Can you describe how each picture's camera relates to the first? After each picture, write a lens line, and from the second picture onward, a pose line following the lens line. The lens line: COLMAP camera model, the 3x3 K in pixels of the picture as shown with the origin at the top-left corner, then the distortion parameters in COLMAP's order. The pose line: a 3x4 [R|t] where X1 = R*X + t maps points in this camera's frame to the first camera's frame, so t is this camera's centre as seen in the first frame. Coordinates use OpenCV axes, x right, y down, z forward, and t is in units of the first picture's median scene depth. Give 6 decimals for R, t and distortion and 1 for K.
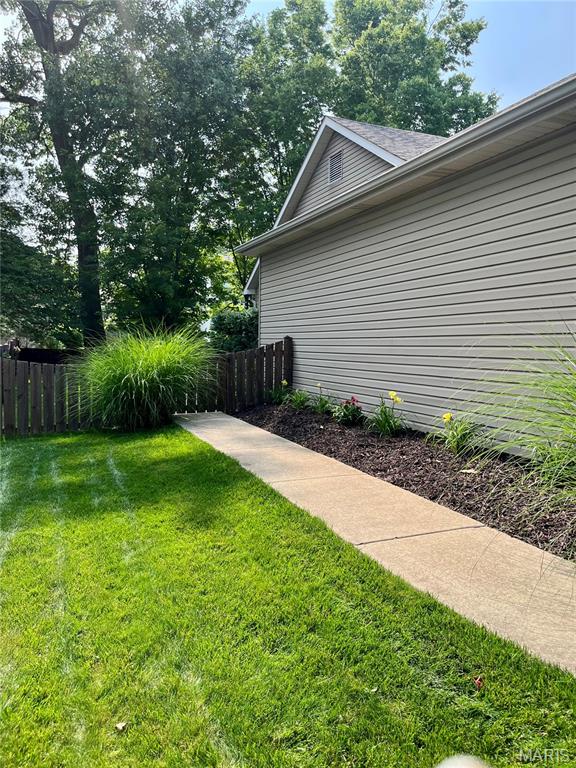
lens RADIAL K [[573.8, 0, 288.0], [0, 573.8, 384.0], [0, 0, 1]] dist [0.061050, -0.085193]
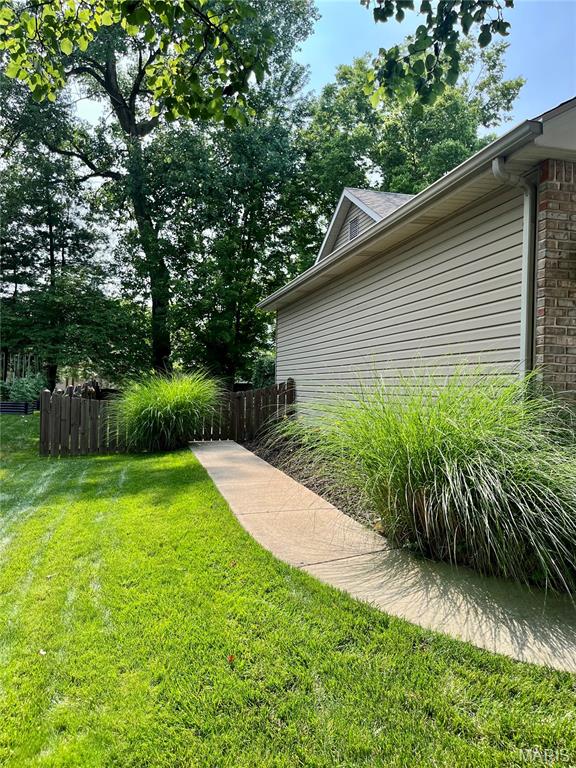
lens RADIAL K [[587.6, 0, 287.0], [0, 587.6, 379.1], [0, 0, 1]] dist [0.006191, 0.082064]
pose [[0.988478, -0.000781, -0.151360, 0.073056], [-0.011402, 0.996761, -0.079610, 0.006759], [0.150932, 0.080418, 0.985268, -0.081752]]
